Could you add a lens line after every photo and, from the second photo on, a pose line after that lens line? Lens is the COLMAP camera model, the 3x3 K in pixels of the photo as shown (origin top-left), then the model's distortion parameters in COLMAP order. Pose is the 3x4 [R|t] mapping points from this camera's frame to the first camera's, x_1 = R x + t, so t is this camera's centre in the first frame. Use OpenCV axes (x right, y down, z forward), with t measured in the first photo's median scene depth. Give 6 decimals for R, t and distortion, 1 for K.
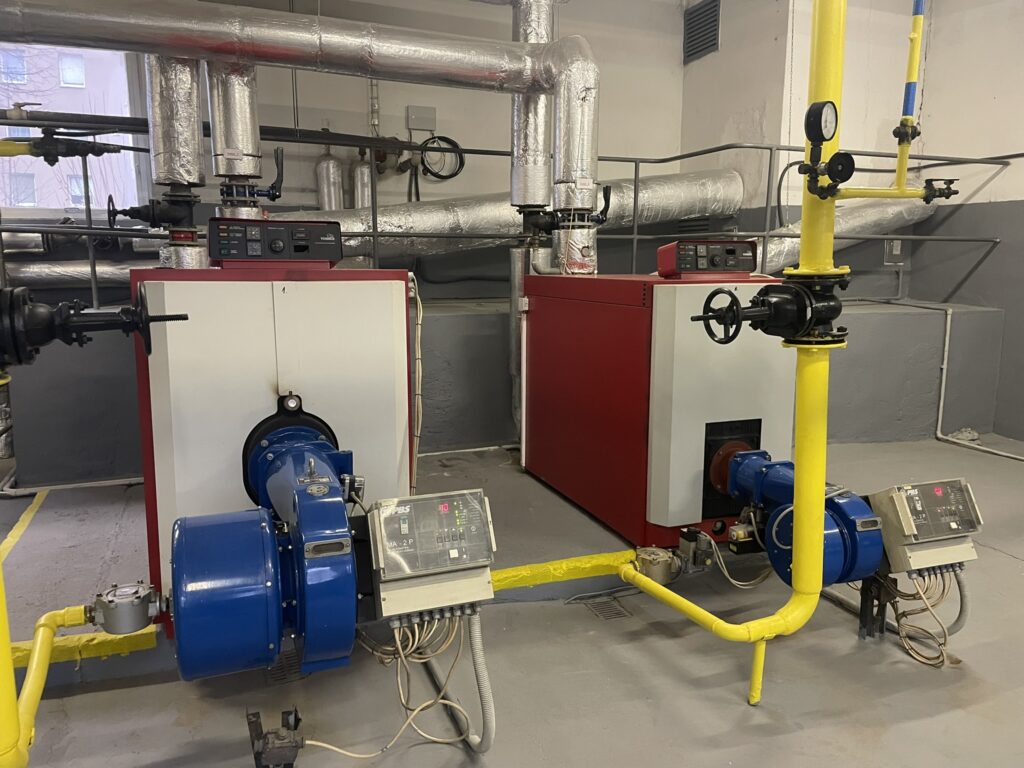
lens RADIAL K [[773.7, 0, 514.2], [0, 773.7, 391.6], [0, 0, 1]] dist [0.053928, -0.029486]
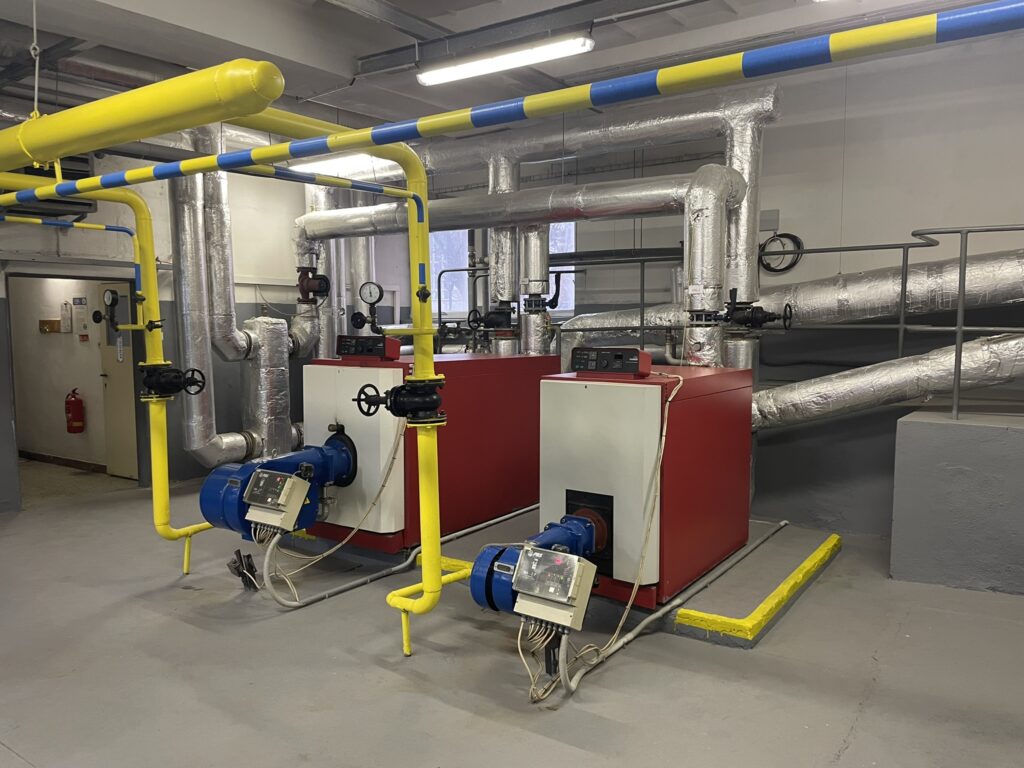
lens RADIAL K [[773.7, 0, 521.3], [0, 773.7, 391.7], [0, 0, 1]] dist [0.053928, -0.029486]
pose [[0.544296, 0.071993, -0.835798, 1.229864], [-0.136086, 0.990692, -0.003288, -0.101240], [0.827781, 0.115530, 0.549027, 0.213592]]
